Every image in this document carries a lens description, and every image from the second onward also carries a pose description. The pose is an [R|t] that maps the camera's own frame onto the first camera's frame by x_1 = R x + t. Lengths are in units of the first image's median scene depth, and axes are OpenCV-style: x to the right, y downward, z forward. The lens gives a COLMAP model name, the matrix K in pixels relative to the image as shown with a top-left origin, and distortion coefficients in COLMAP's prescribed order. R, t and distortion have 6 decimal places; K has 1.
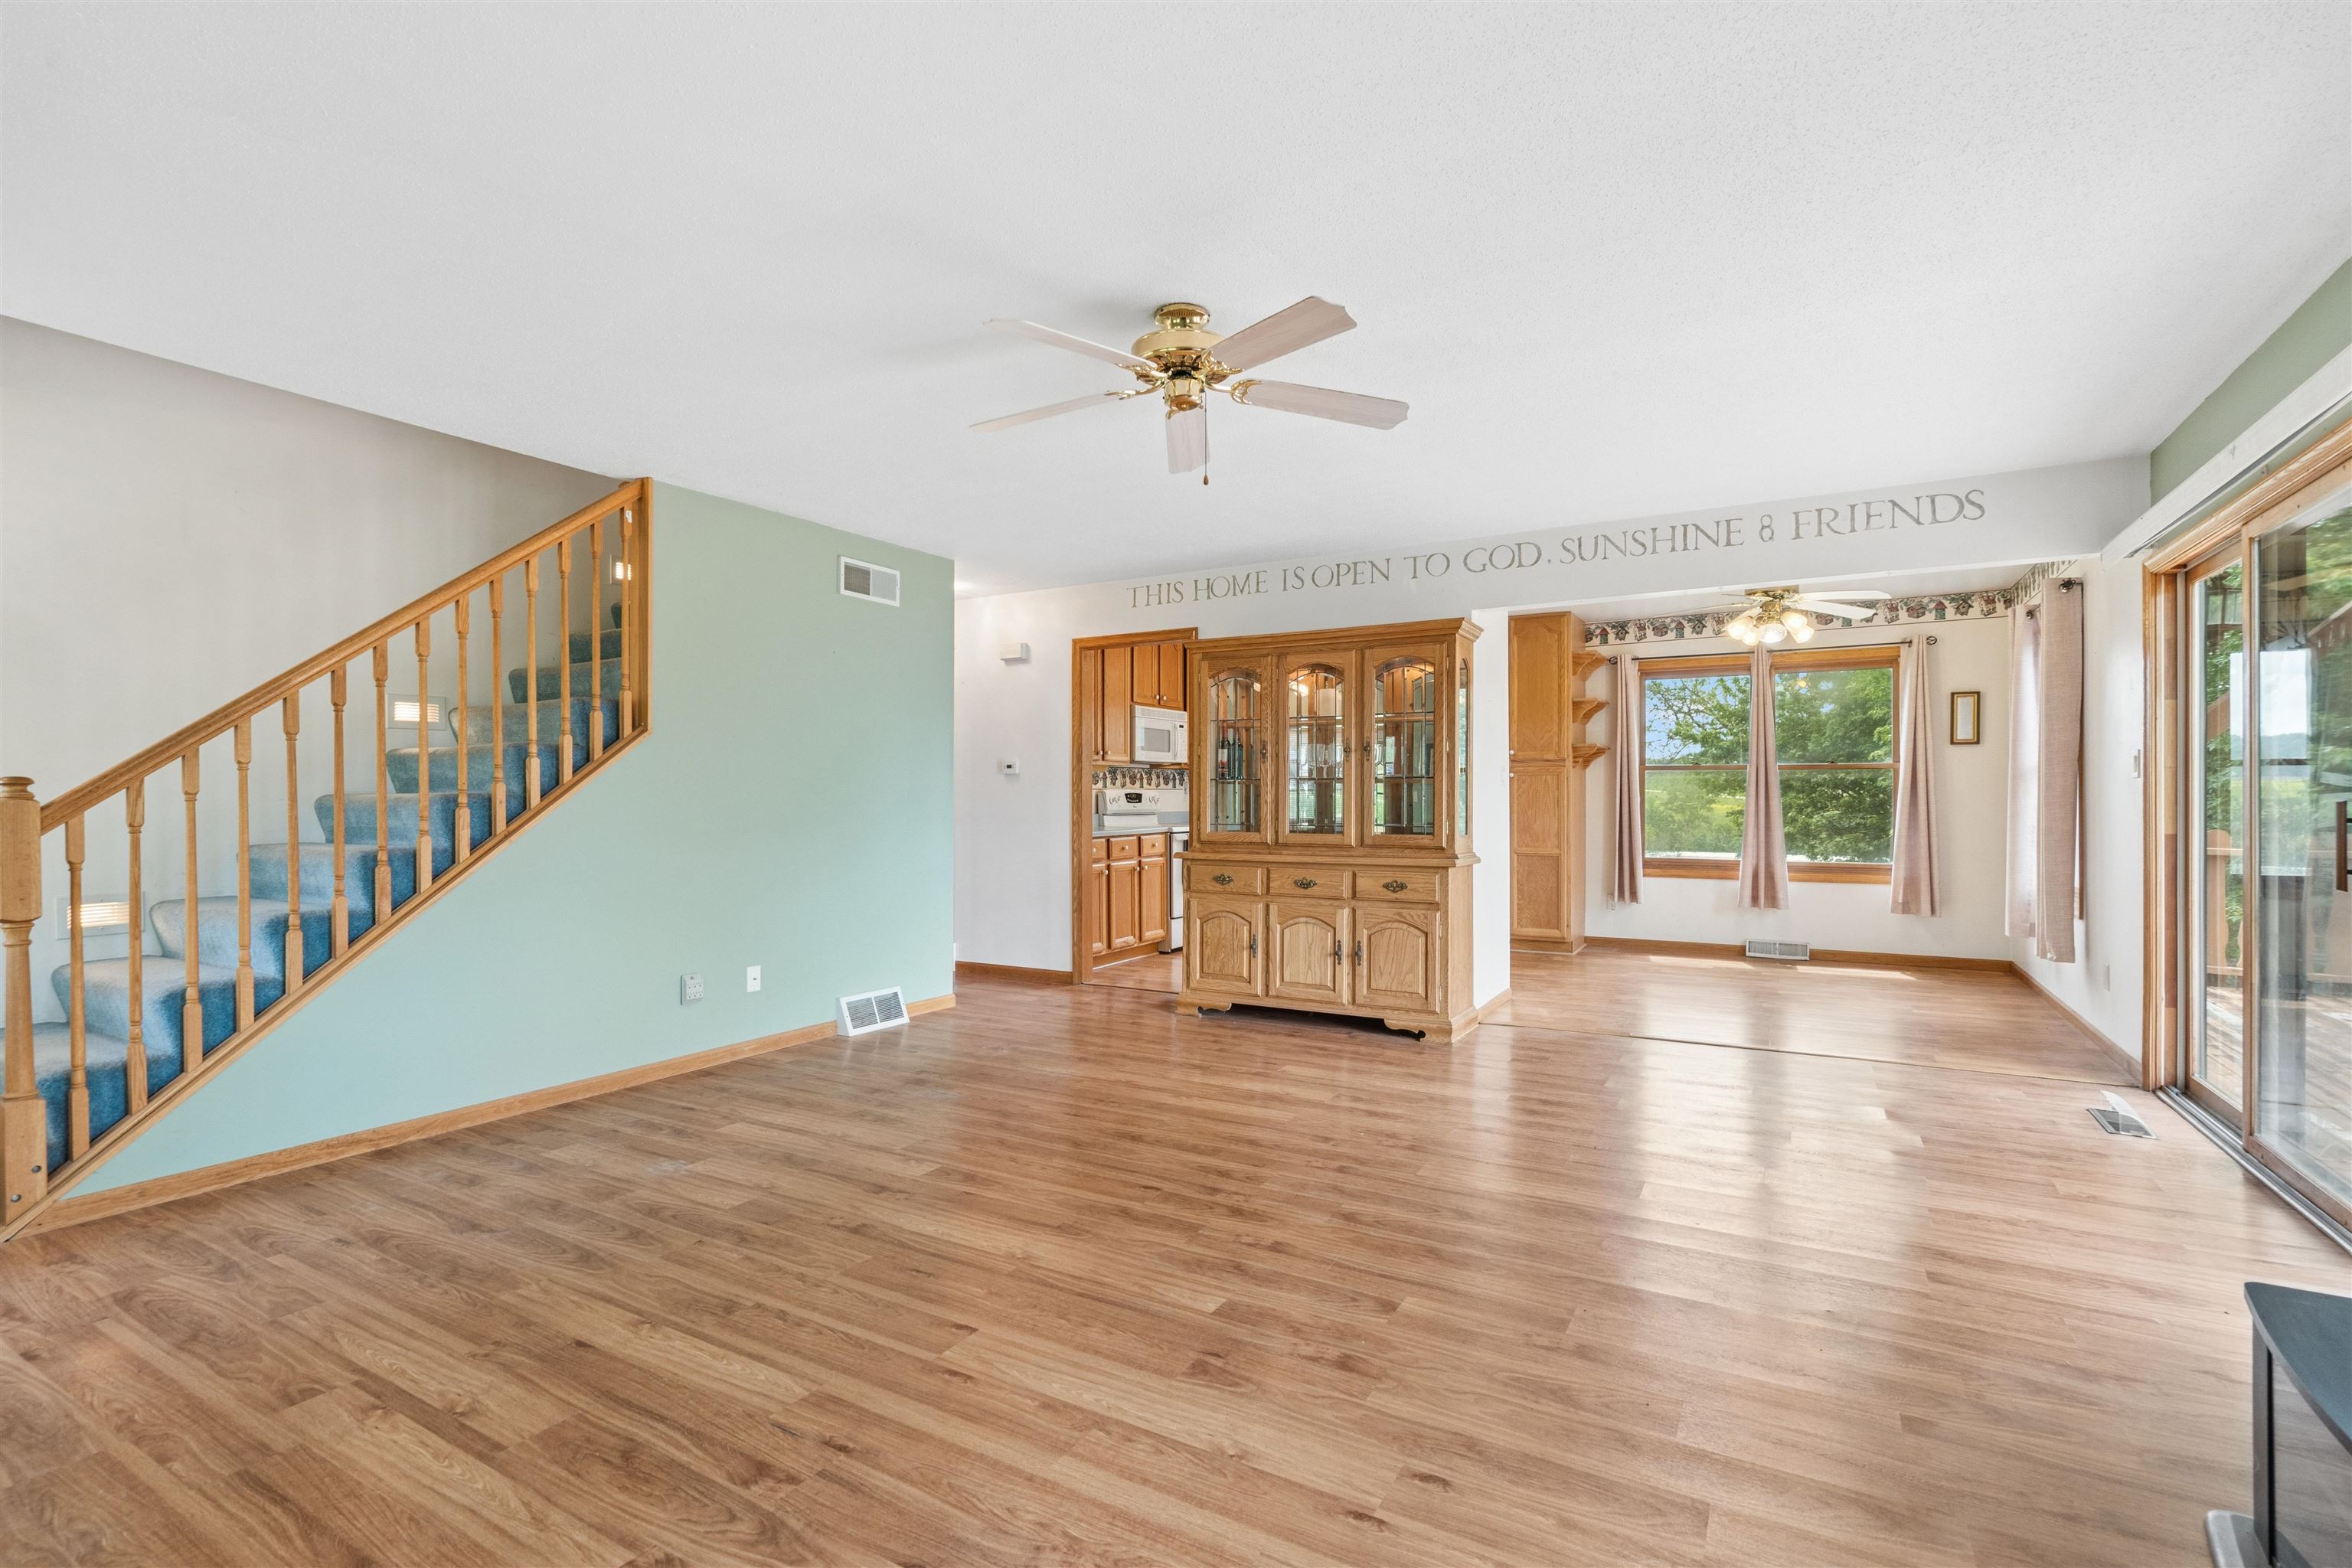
lens RADIAL K [[1059.8, 0, 1193.2], [0, 1059.8, 796.1], [0, 0, 1]] dist [-0.006714, 0.004461]
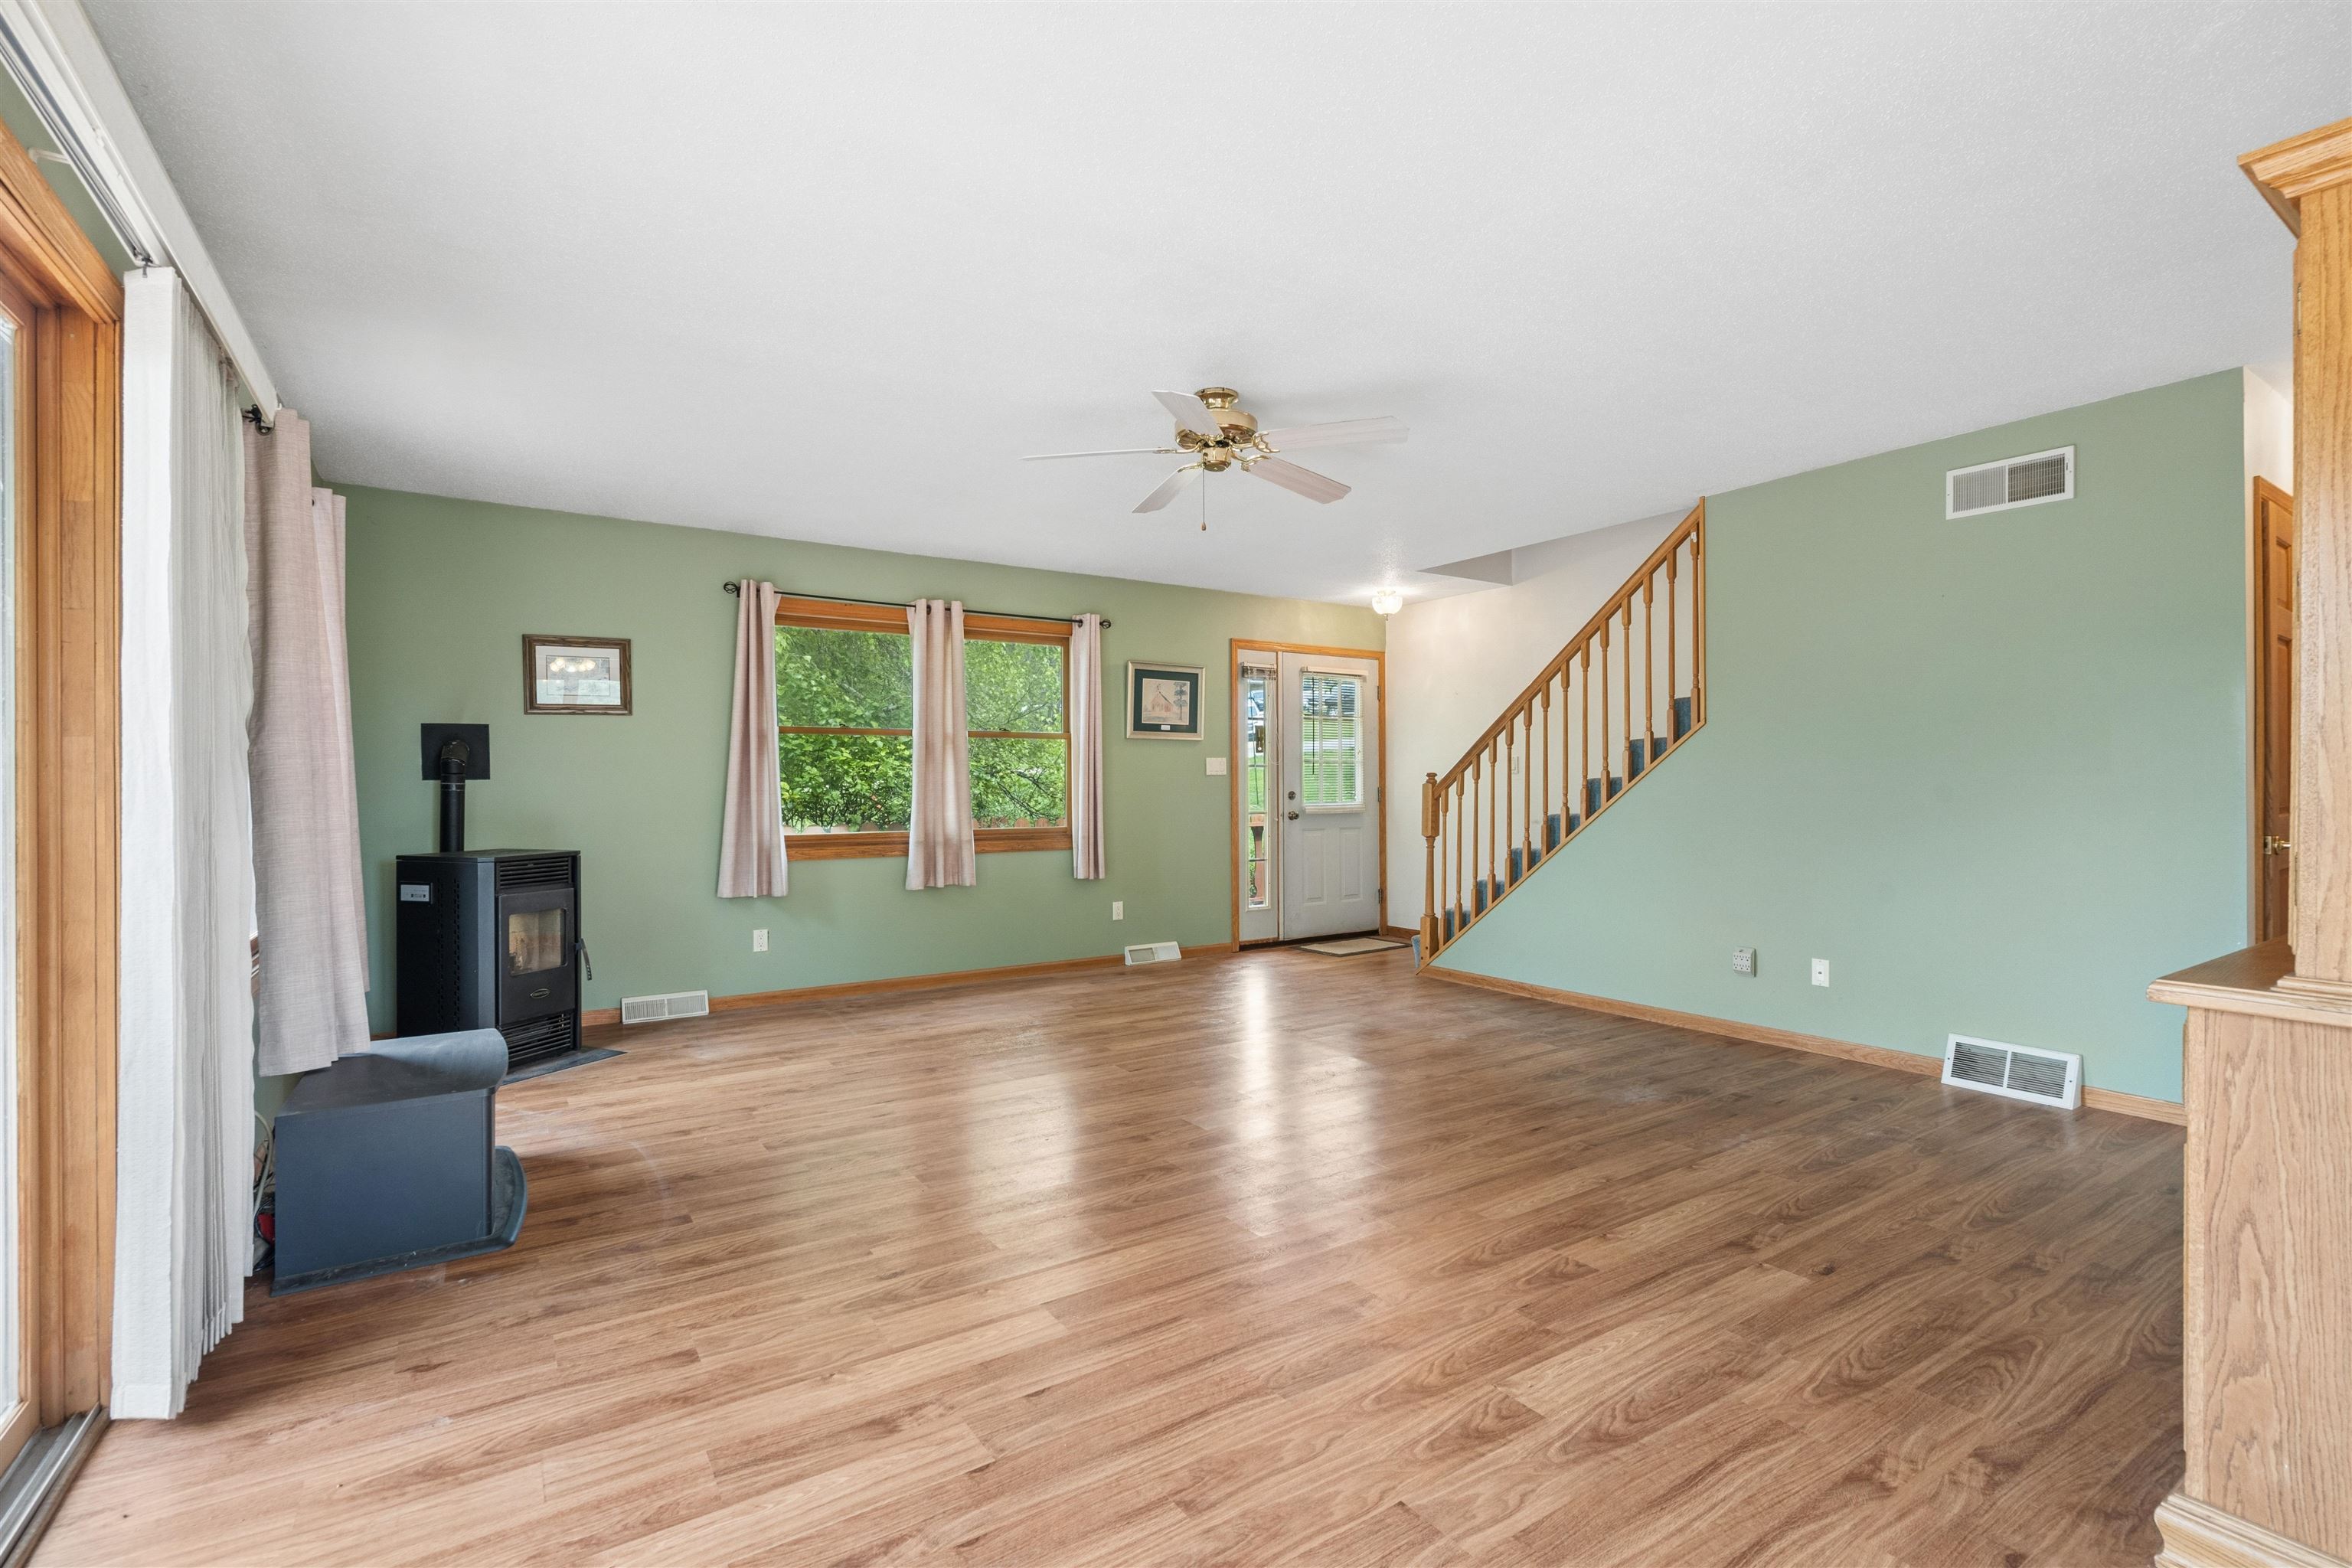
lens RADIAL K [[1059.8, 0, 1184.4], [0, 1059.8, 783.1], [0, 0, 1]] dist [-0.006714, 0.004461]
pose [[-0.443638, 0.002875, -0.896202, 0.487428], [0.009114, 0.999958, -0.001304, 0.000790], [0.896160, -0.008747, -0.443645, 0.659290]]
